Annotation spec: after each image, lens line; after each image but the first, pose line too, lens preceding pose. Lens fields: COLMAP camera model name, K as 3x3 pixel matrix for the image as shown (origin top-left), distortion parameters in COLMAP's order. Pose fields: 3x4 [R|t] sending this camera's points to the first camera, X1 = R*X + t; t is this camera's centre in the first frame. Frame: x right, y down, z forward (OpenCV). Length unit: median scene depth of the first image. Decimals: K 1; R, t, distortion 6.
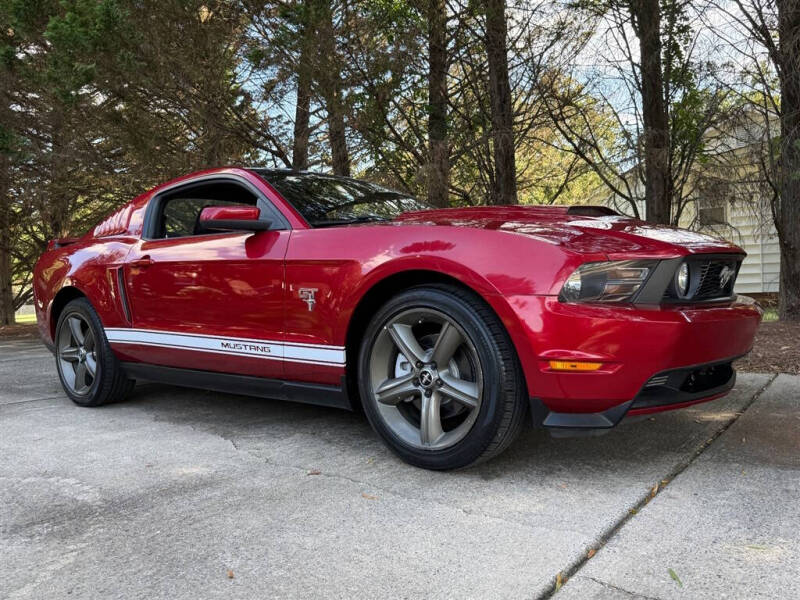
lens RADIAL K [[633.1, 0, 400.0], [0, 633.1, 300.0], [0, 0, 1]] dist [-0.004299, -0.000333]
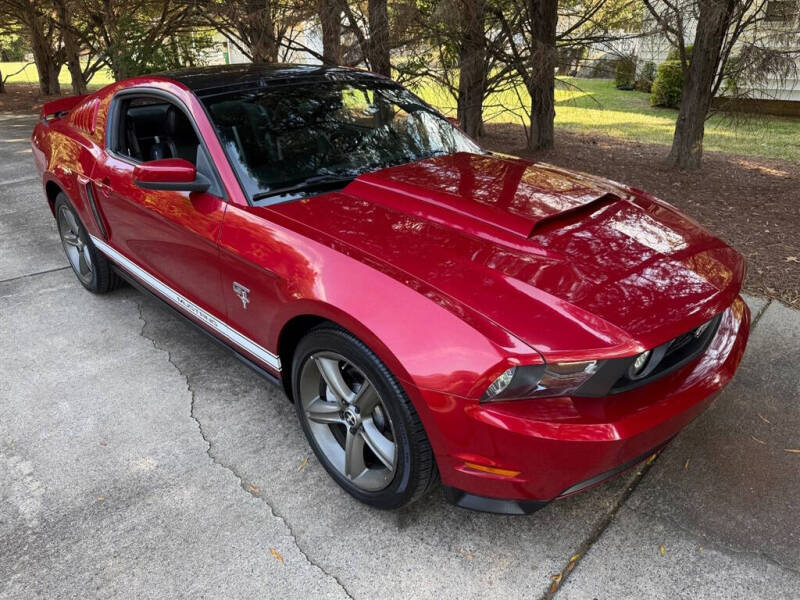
lens RADIAL K [[551.6, 0, 400.0], [0, 551.6, 300.0], [0, 0, 1]] dist [-0.002075, -0.002000]
pose [[0.995467, 0.063659, -0.070664, 0.160959], [-0.029746, 0.914084, 0.404432, -0.371699], [0.090338, -0.400496, 0.911834, 0.315598]]
